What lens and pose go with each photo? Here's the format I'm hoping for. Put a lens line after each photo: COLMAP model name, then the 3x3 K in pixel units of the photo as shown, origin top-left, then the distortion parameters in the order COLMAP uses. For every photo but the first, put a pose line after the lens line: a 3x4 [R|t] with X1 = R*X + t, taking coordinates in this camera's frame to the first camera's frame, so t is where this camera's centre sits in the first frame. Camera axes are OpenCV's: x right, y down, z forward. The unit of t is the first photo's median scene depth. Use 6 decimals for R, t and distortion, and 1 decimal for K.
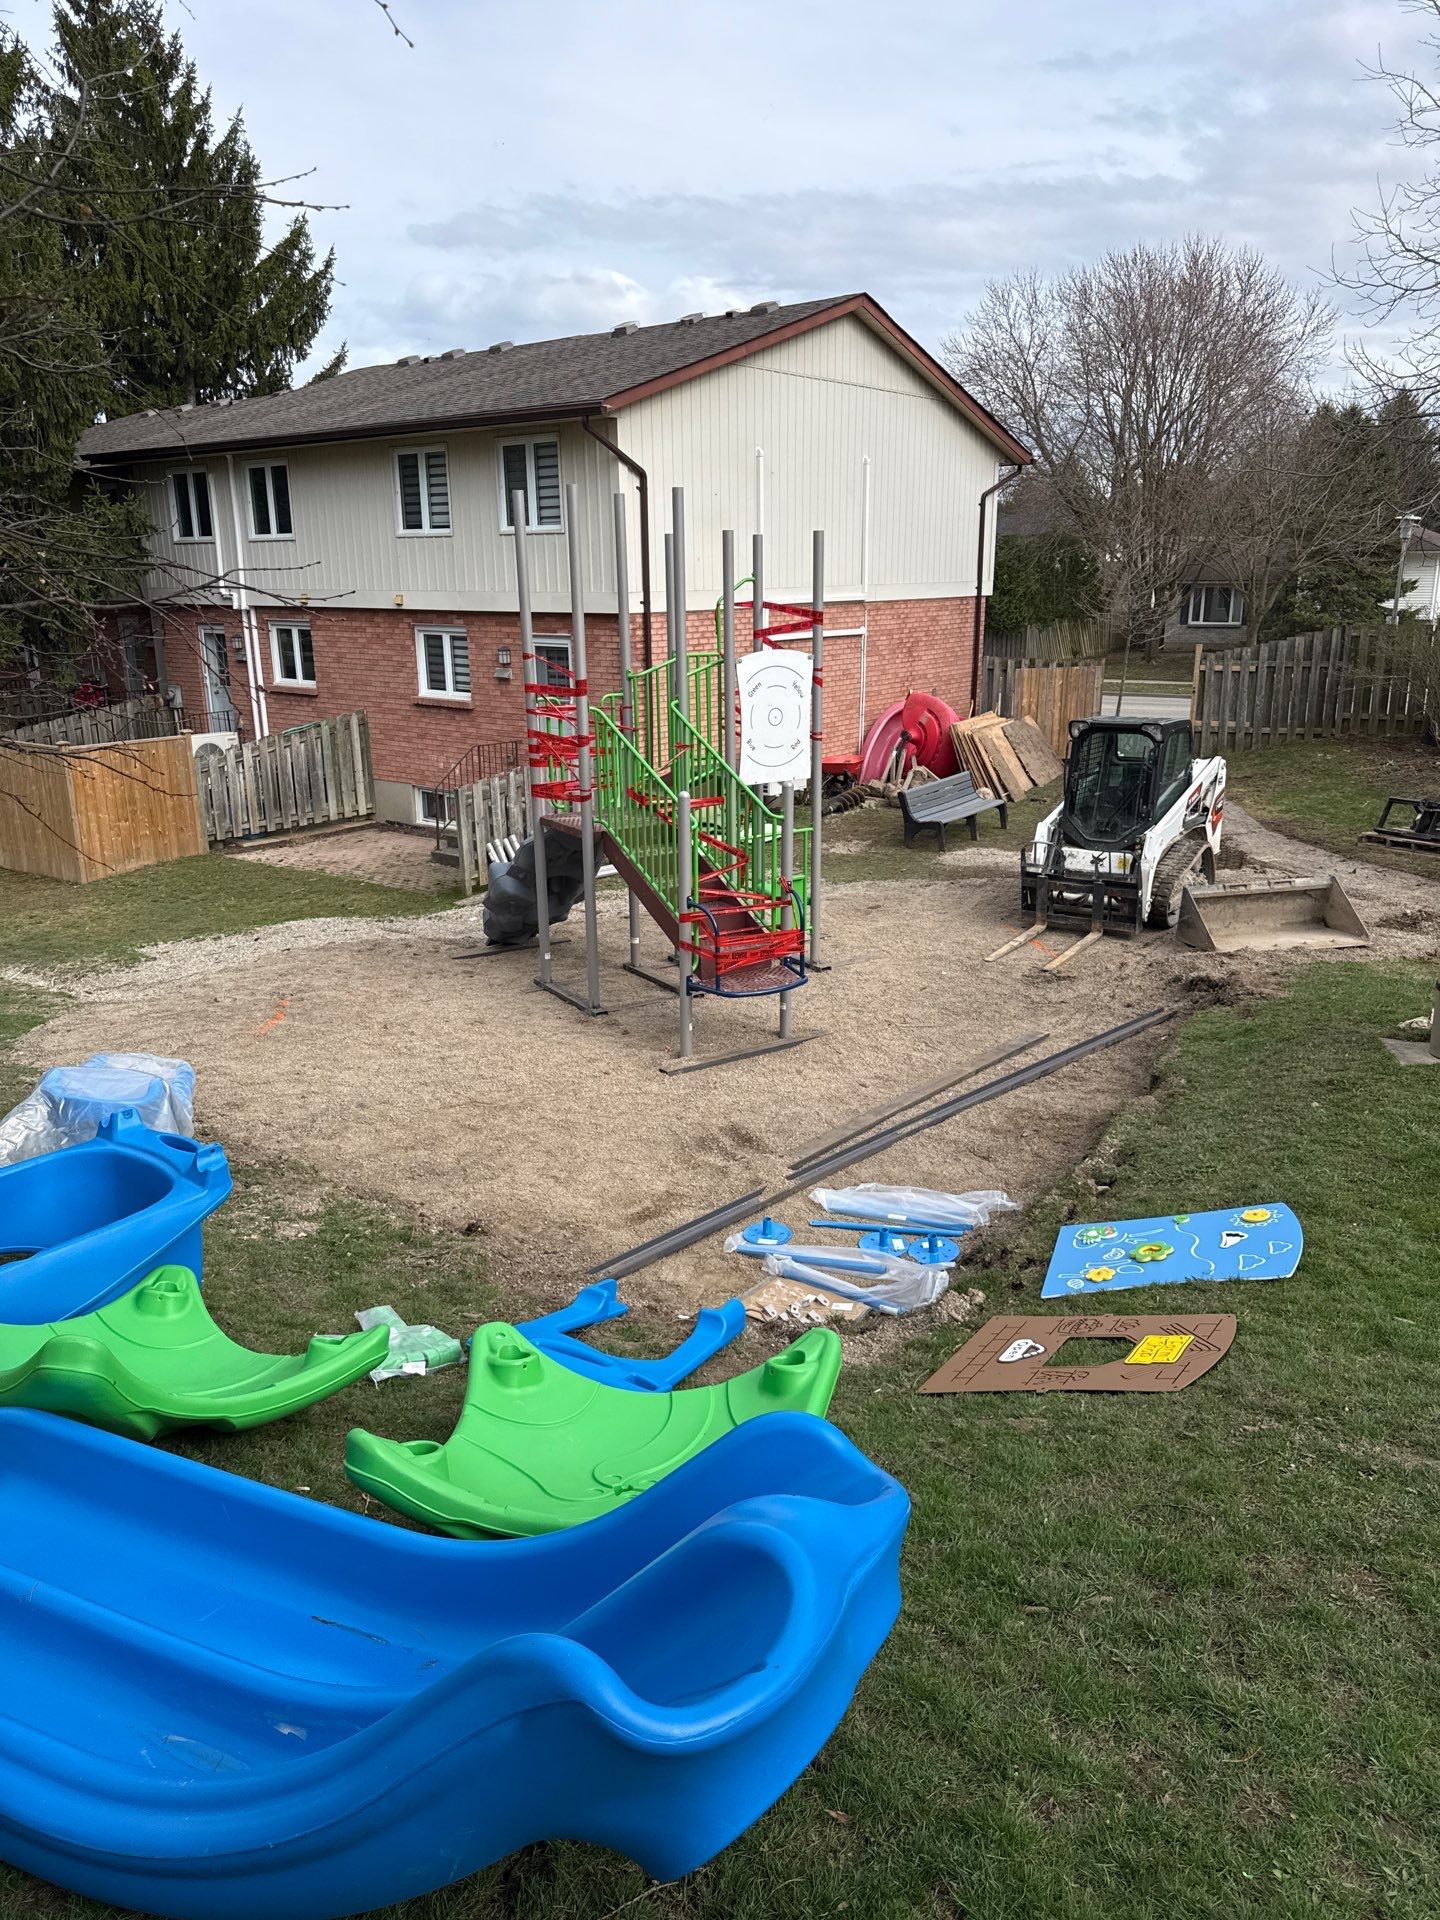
lens RADIAL K [[1347.0, 0, 738.7], [0, 1347.0, 960.8], [0, 0, 1]] dist [0.054676, -0.078086]
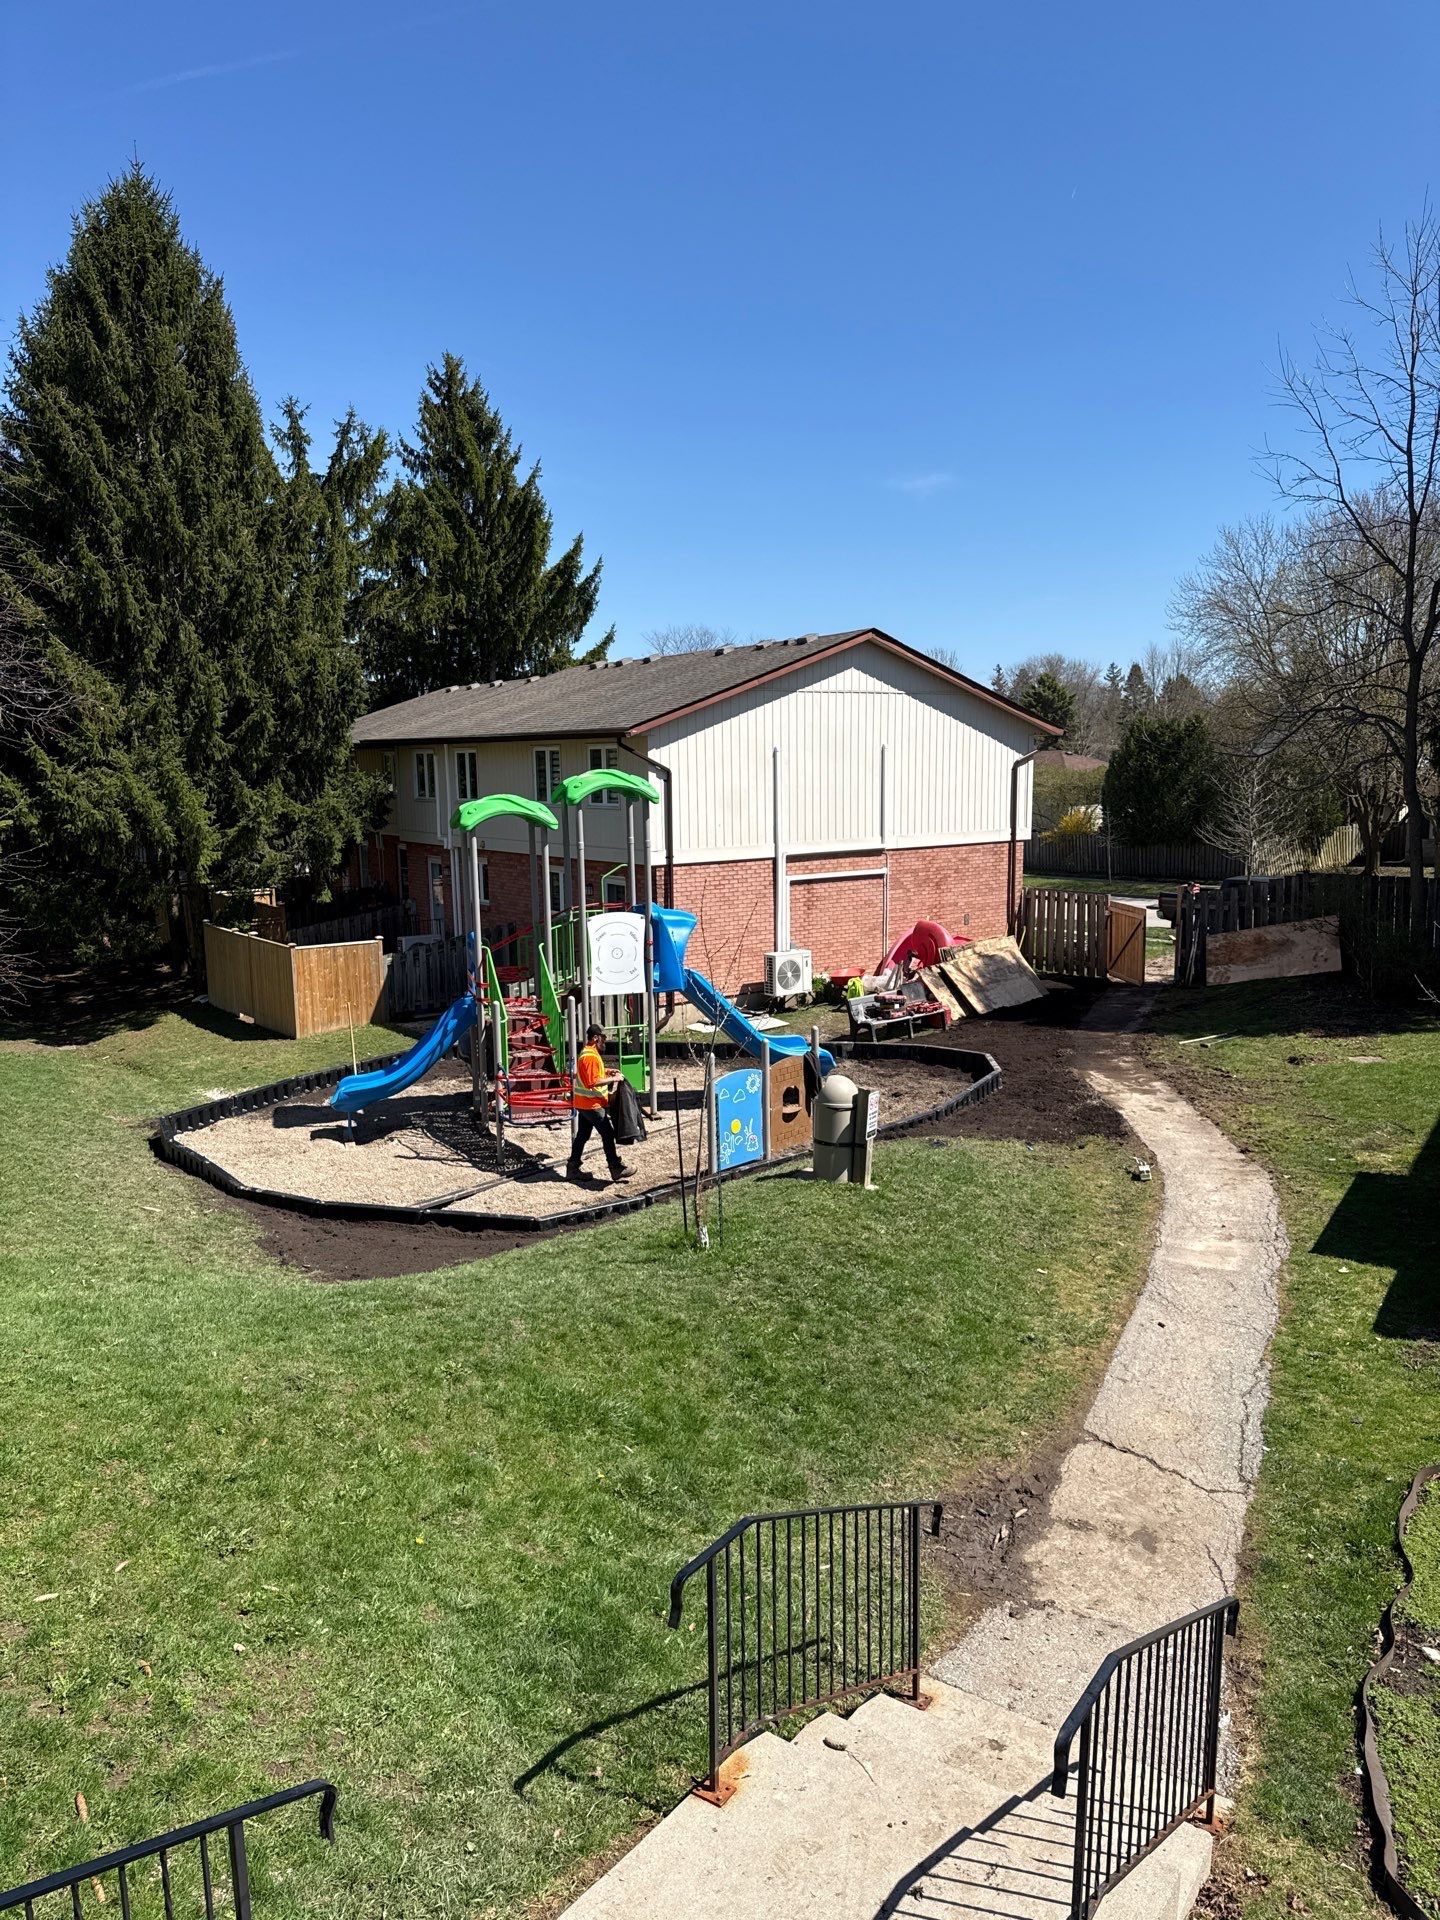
lens RADIAL K [[1356.7, 0, 726.2], [0, 1356.7, 969.1], [0, 0, 1]] dist [0.099028, -0.142958]
pose [[0.960827, 0.035842, -0.274820, 0.309330], [-0.070335, 0.990673, -0.116701, 0.008311], [0.268074, 0.131459, 0.954387, -0.258196]]
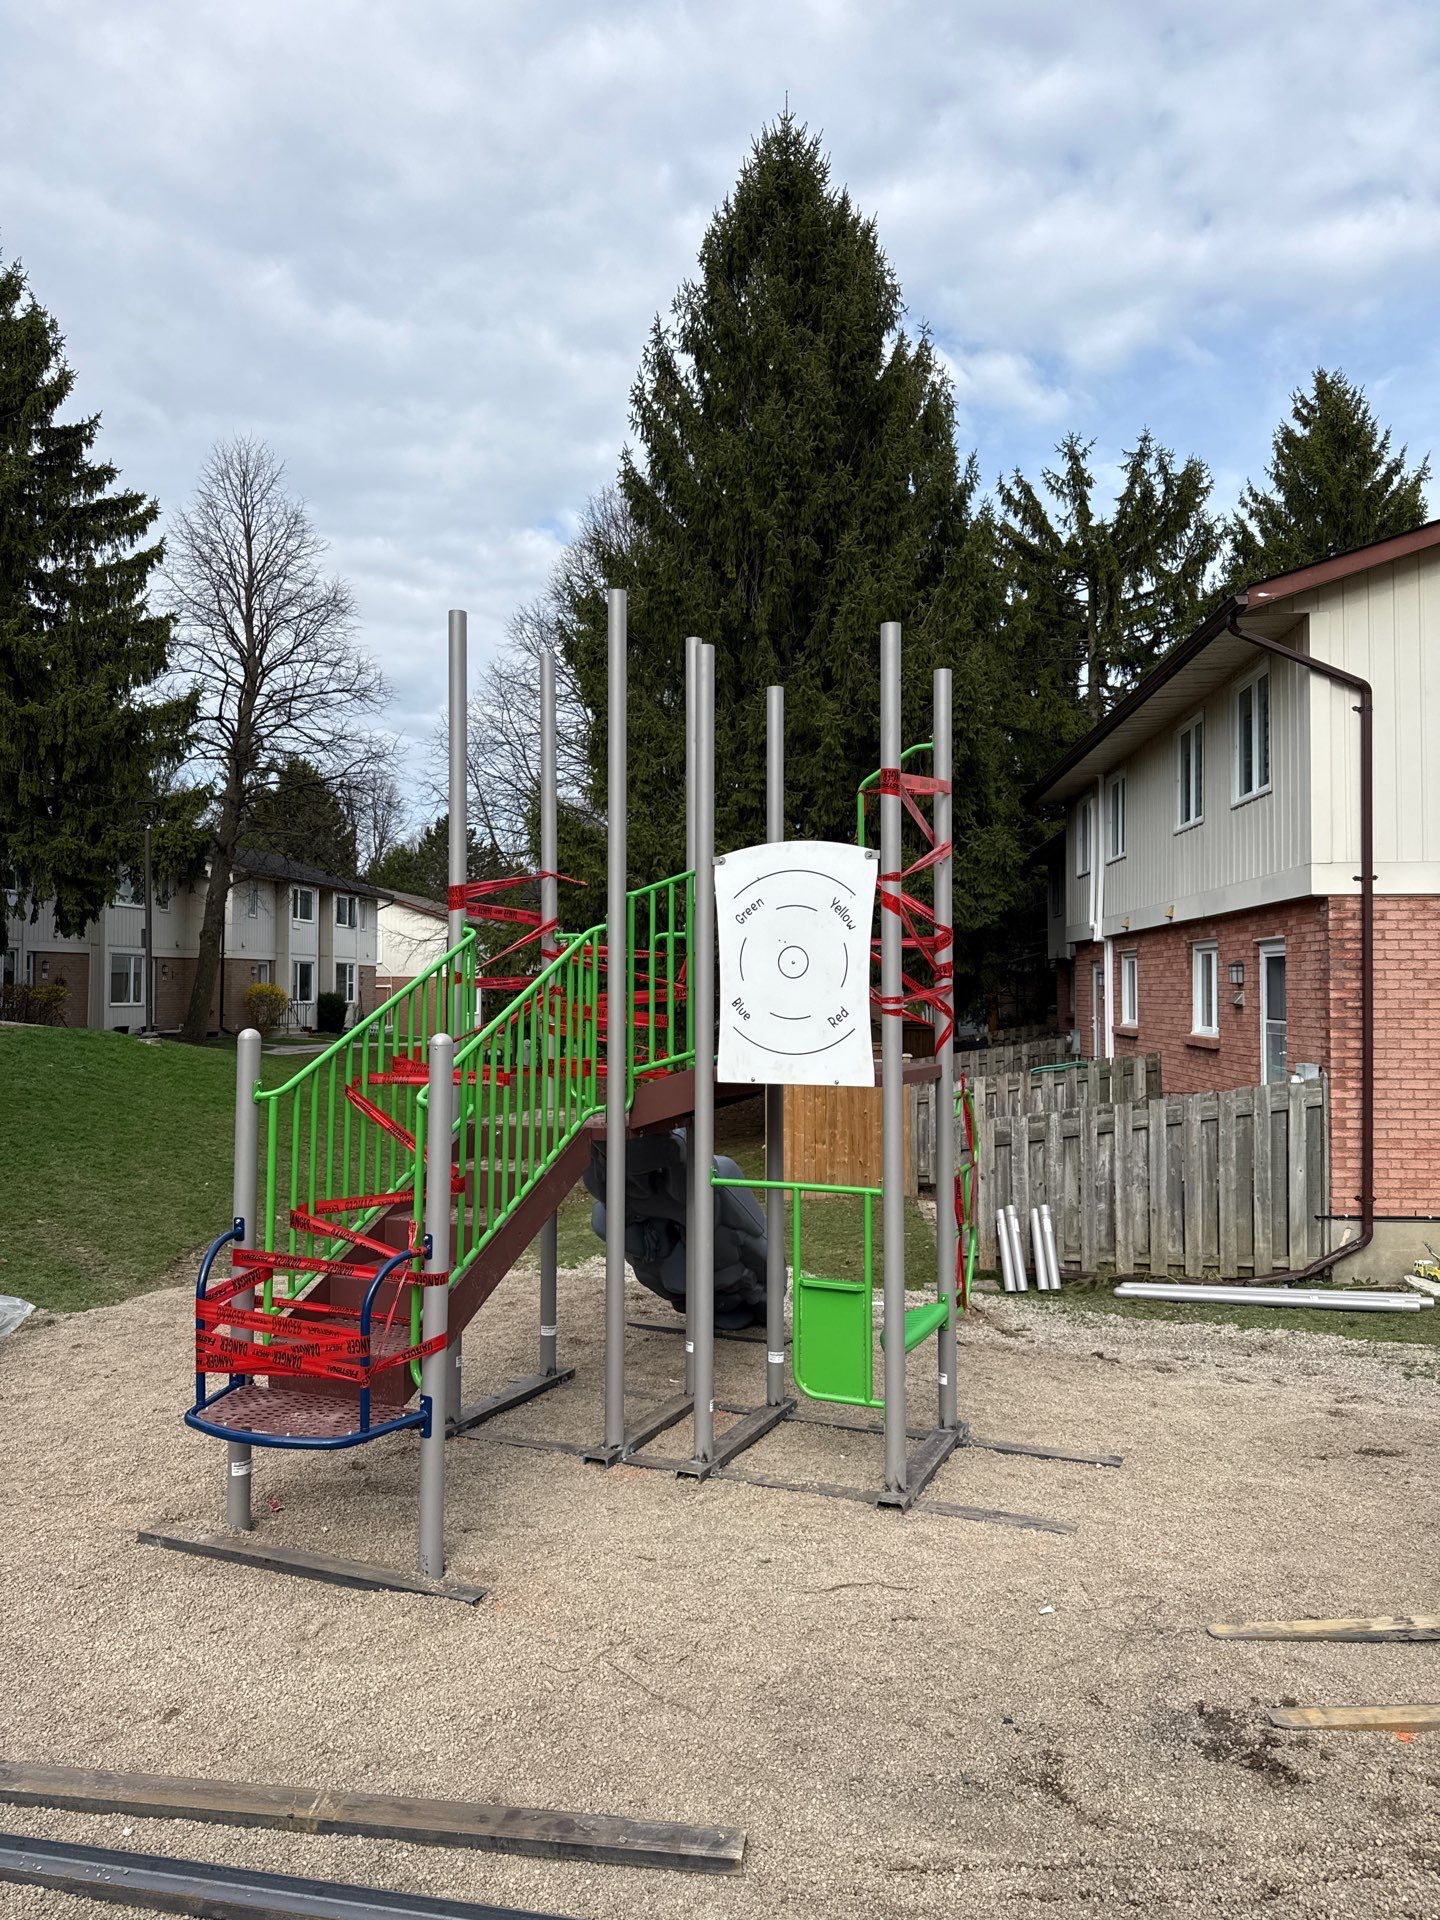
lens RADIAL K [[1347.0, 0, 738.7], [0, 1347.0, 960.8], [0, 0, 1]] dist [0.054676, -0.078086]
pose [[0.547628, -0.013580, -0.836612, 0.241706], [-0.234067, 0.957462, -0.168757, -0.044709], [0.803316, 0.288239, 0.521154, 0.366661]]
